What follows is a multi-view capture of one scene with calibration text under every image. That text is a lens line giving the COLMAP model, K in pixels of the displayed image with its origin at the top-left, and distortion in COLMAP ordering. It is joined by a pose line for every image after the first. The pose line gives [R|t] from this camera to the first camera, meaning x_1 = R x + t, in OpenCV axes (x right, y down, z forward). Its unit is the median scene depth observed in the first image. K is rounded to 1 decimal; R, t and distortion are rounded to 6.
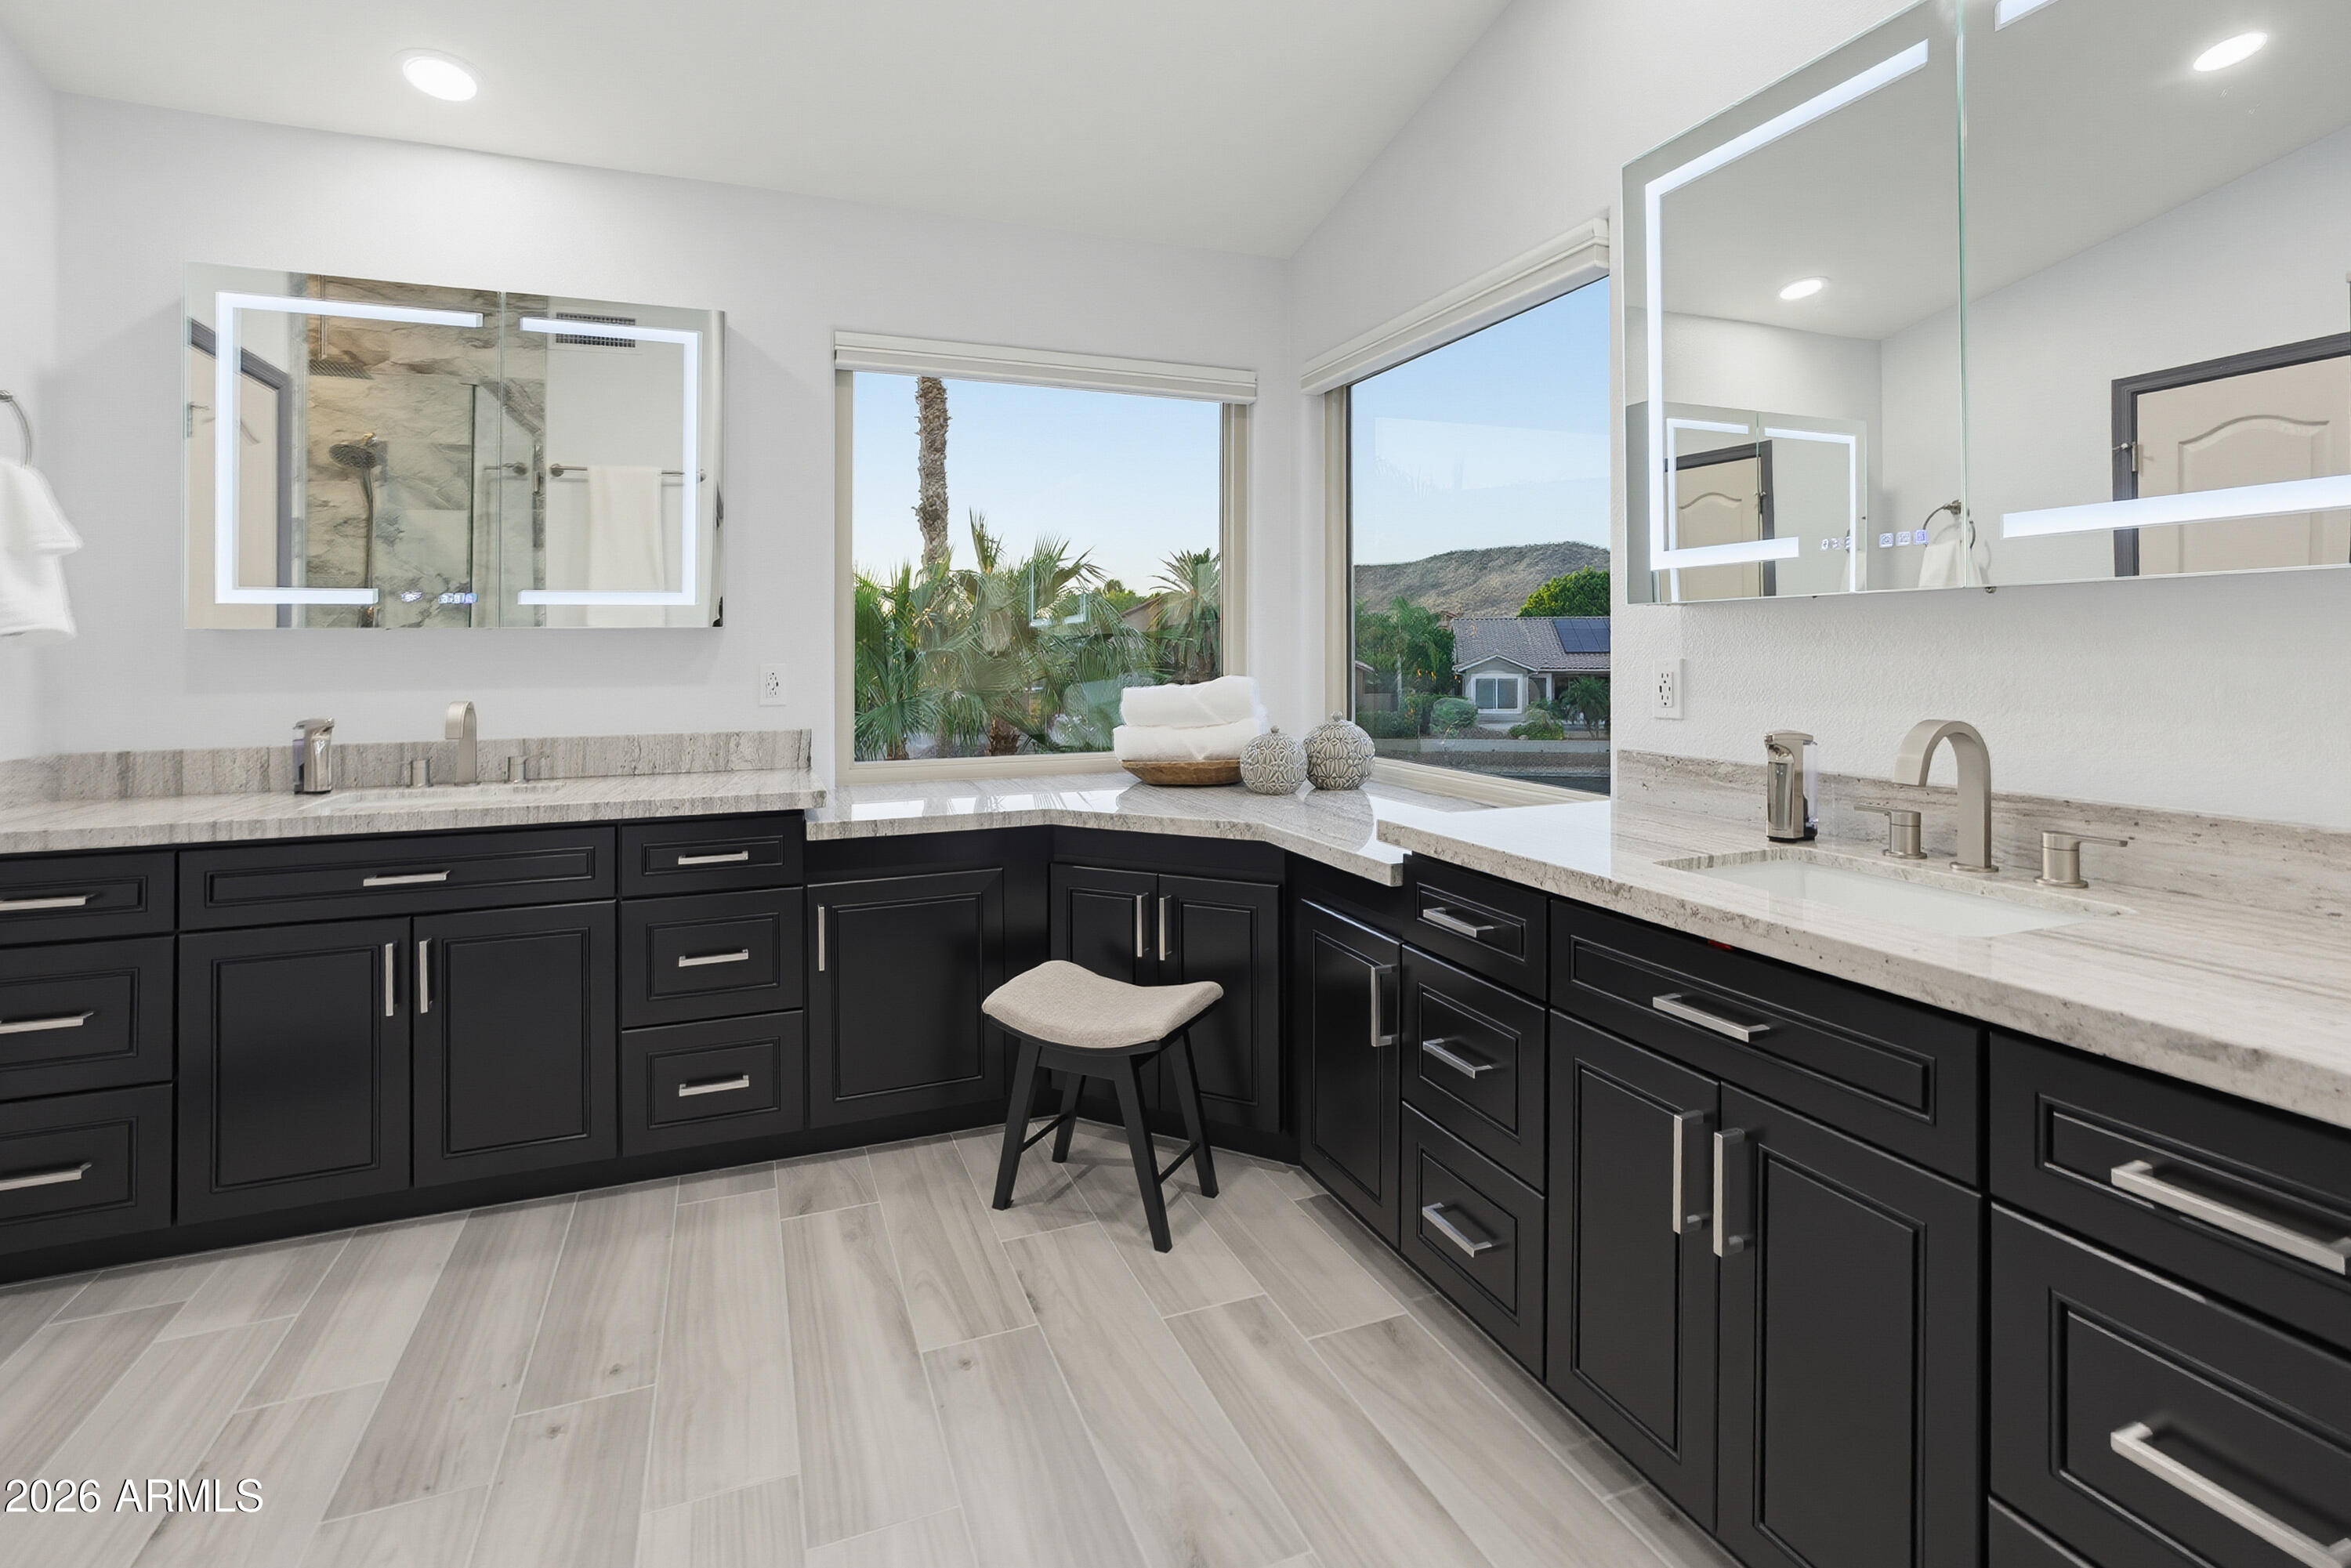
lens RADIAL K [[1096.0, 0, 1171.1], [0, 1096.0, 675.6], [0, 0, 1]] dist [-0.035253, 0.017036]
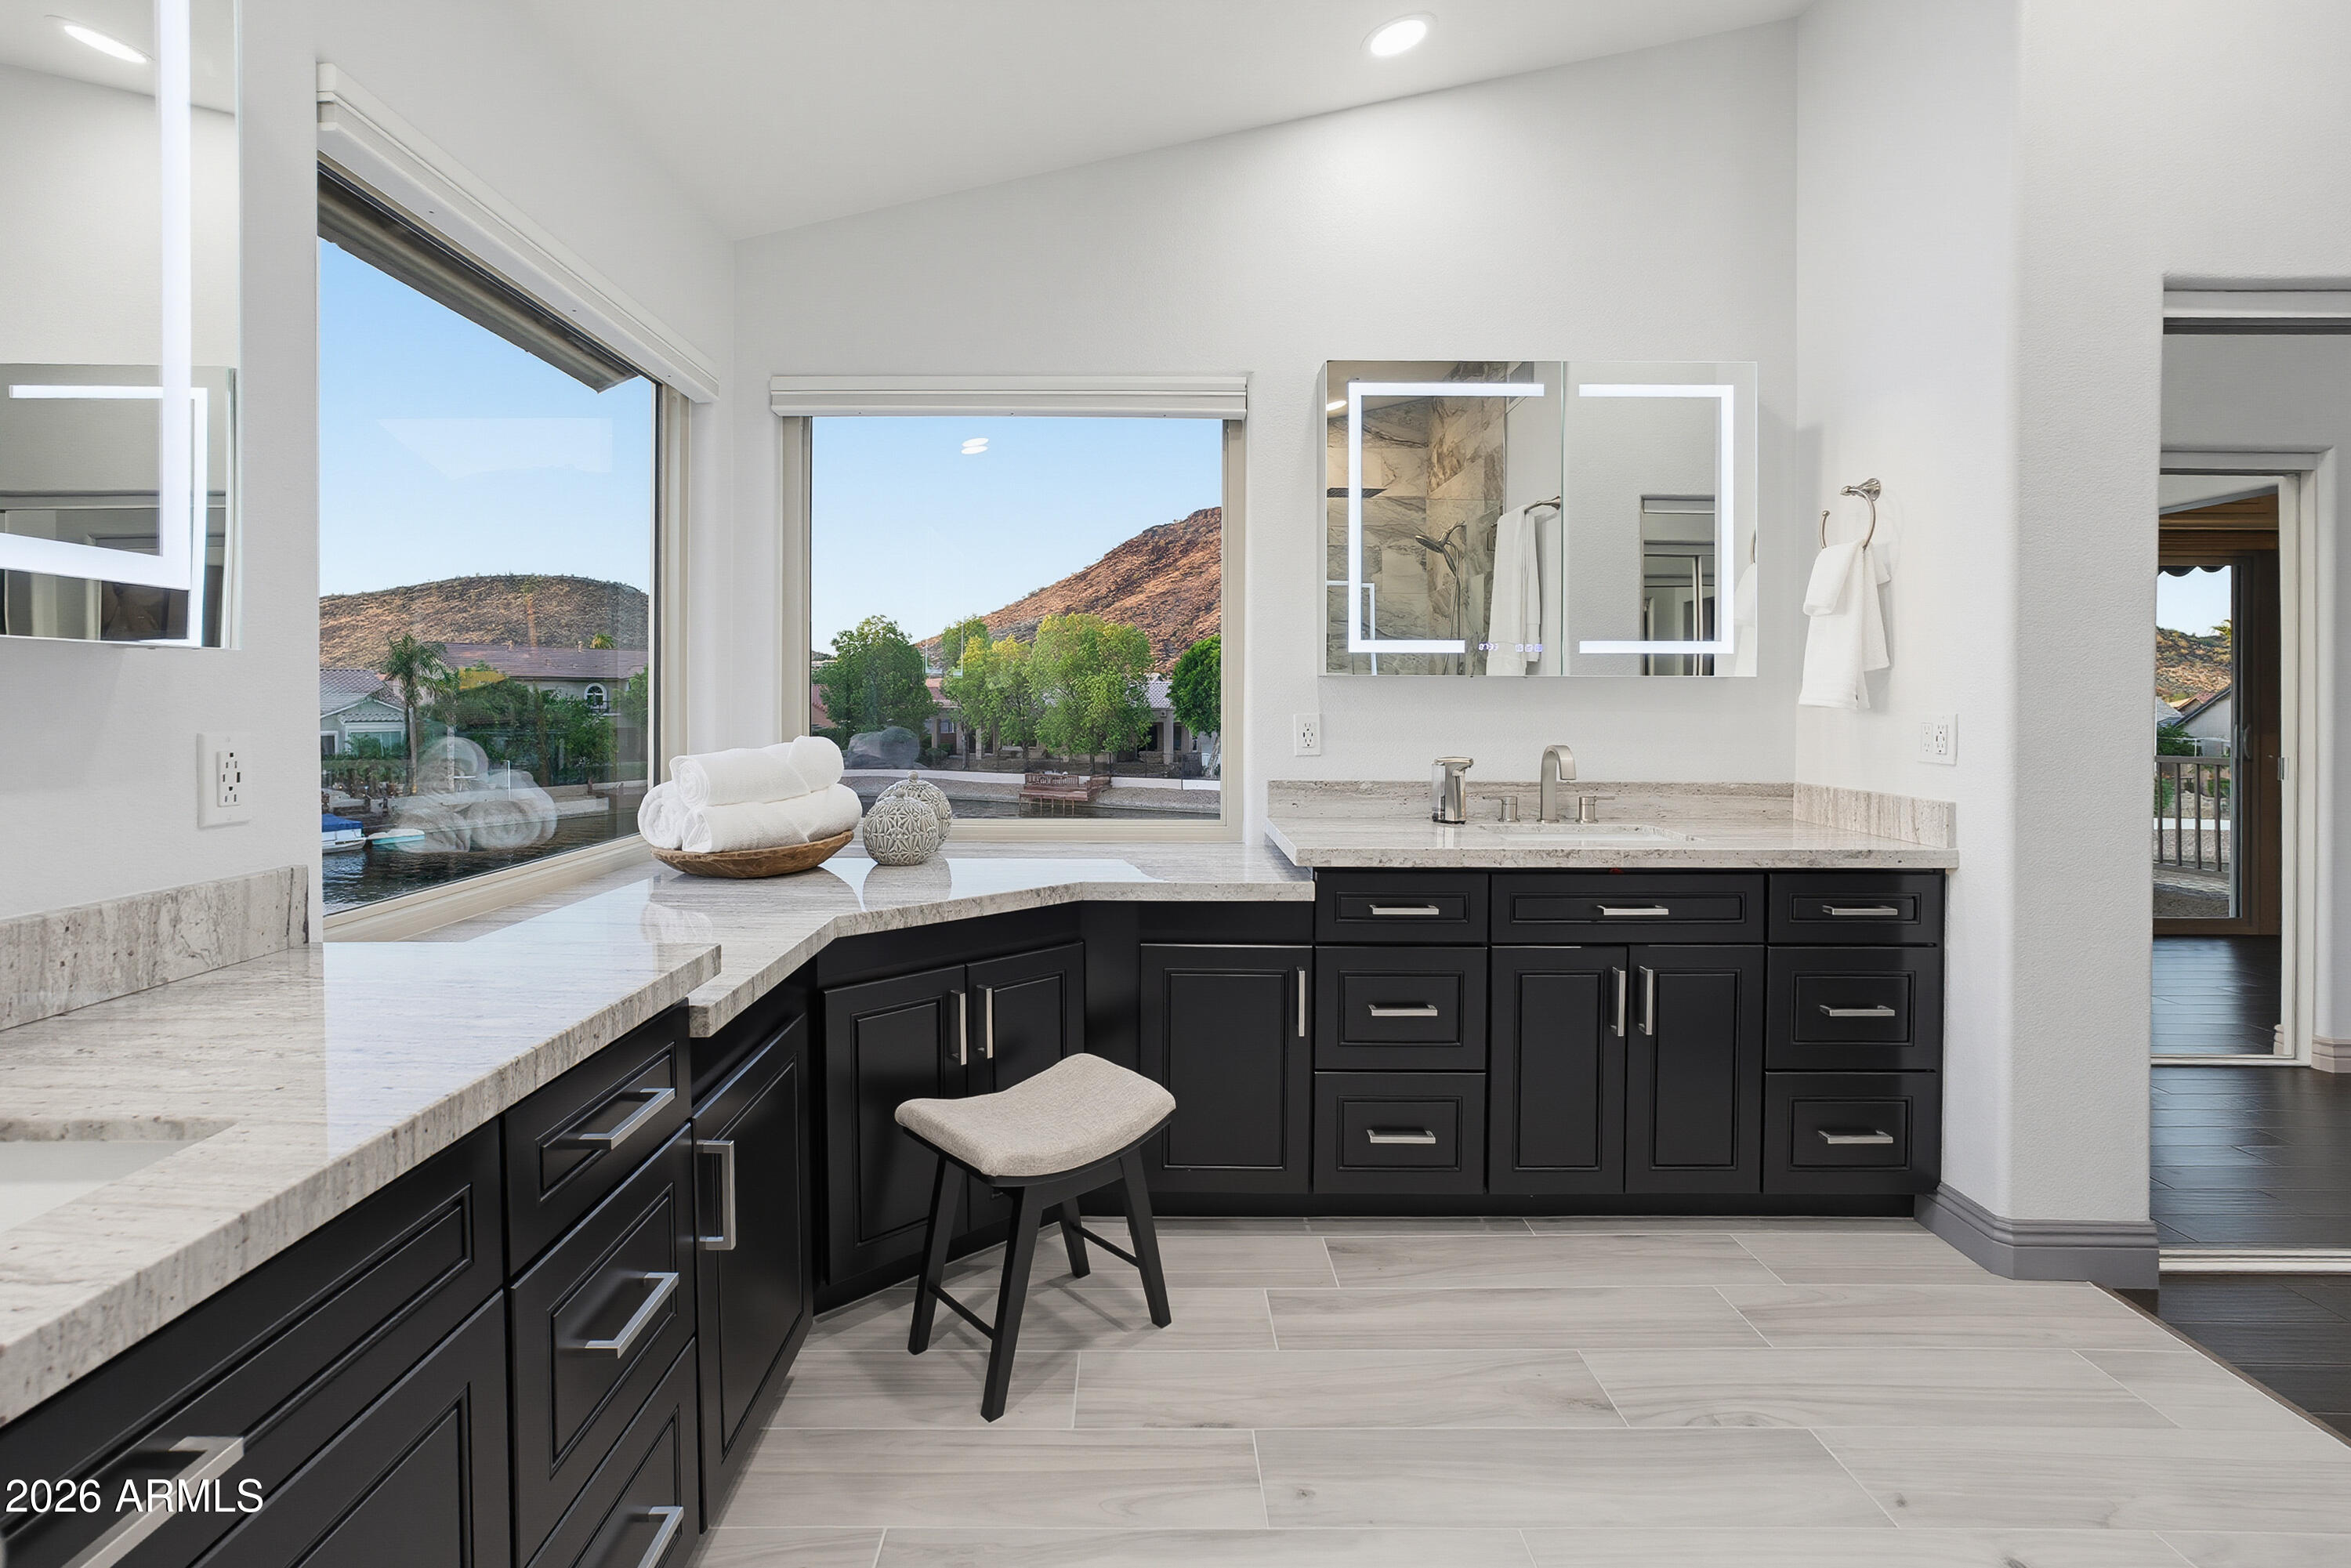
lens RADIAL K [[1034.6, 0, 1129.9], [0, 1034.6, 741.5], [0, 0, 1]] dist [-0.041952, 0.014438]
pose [[0.383547, -0.029141, 0.923062, -0.750905], [0.018408, 0.999545, 0.023907, -0.013523], [-0.923338, 0.007822, 0.383908, 0.595123]]
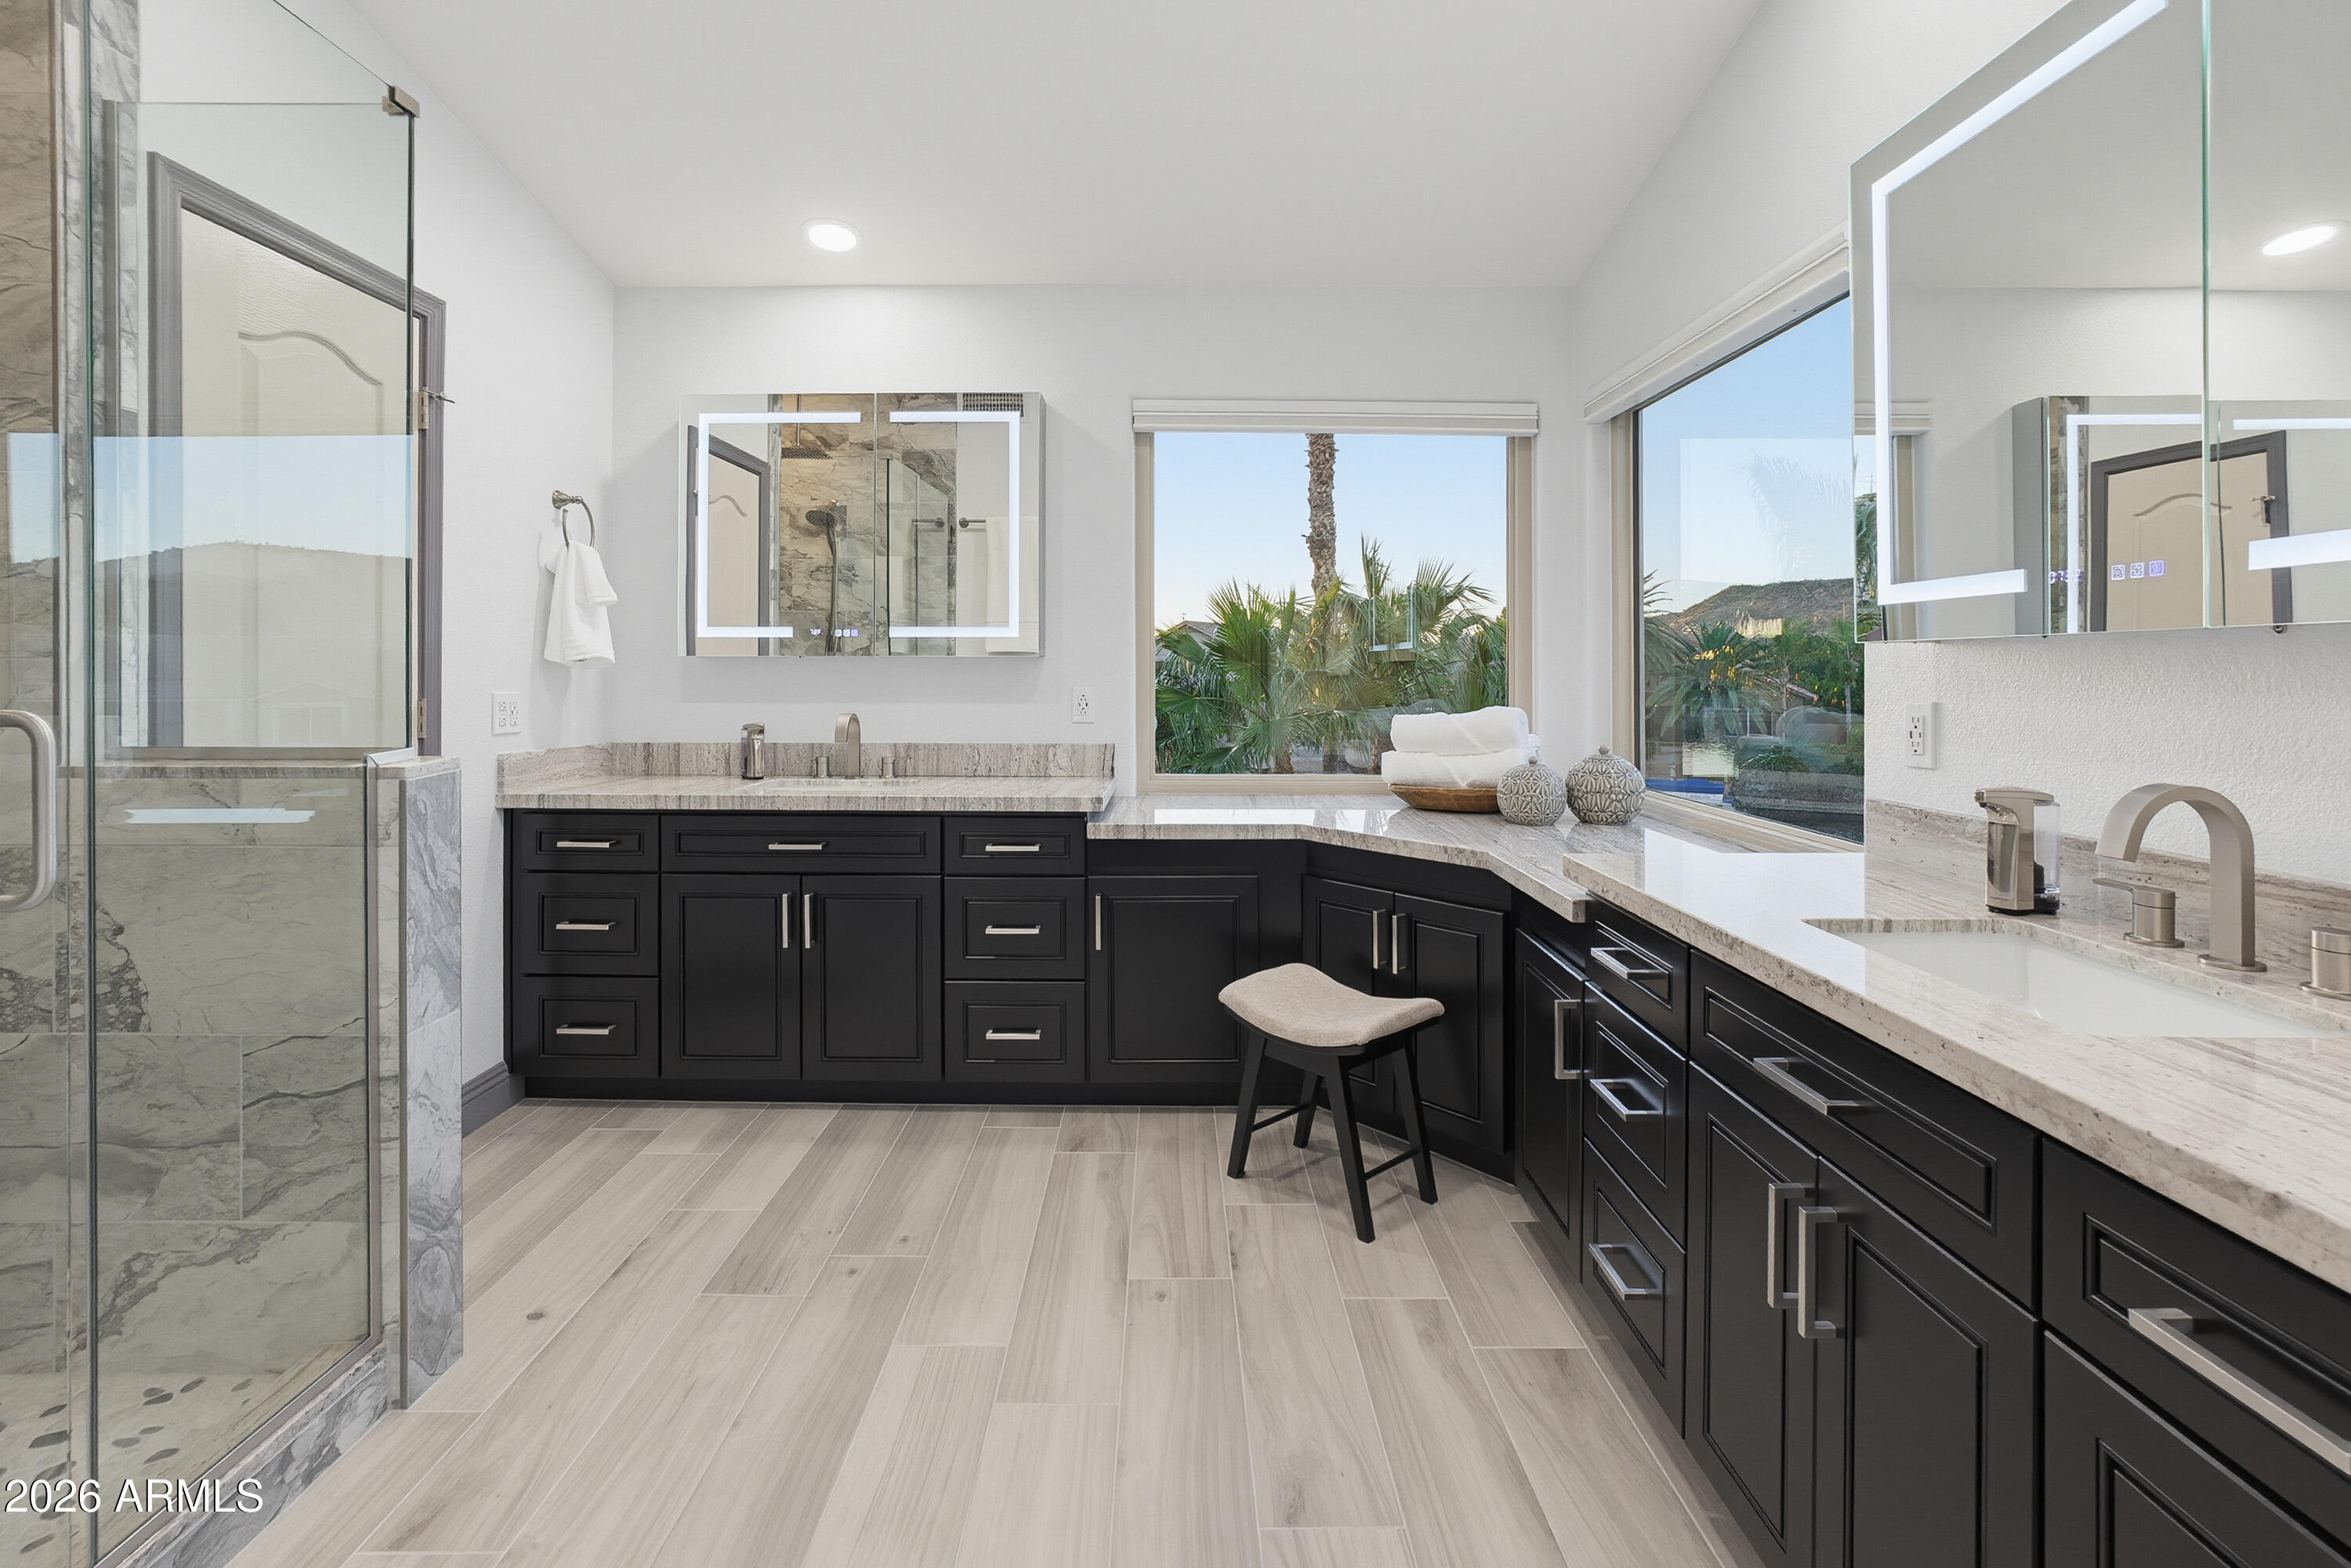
lens RADIAL K [[1047.1, 0, 1165.8], [0, 1047.1, 707.6], [0, 0, 1]] dist [-0.033604, 0.015871]
pose [[0.931072, 0.023708, -0.364063, 0.157044], [-0.019207, 0.999688, 0.015978, -0.010256], [0.364328, -0.007884, 0.931237, -0.022457]]
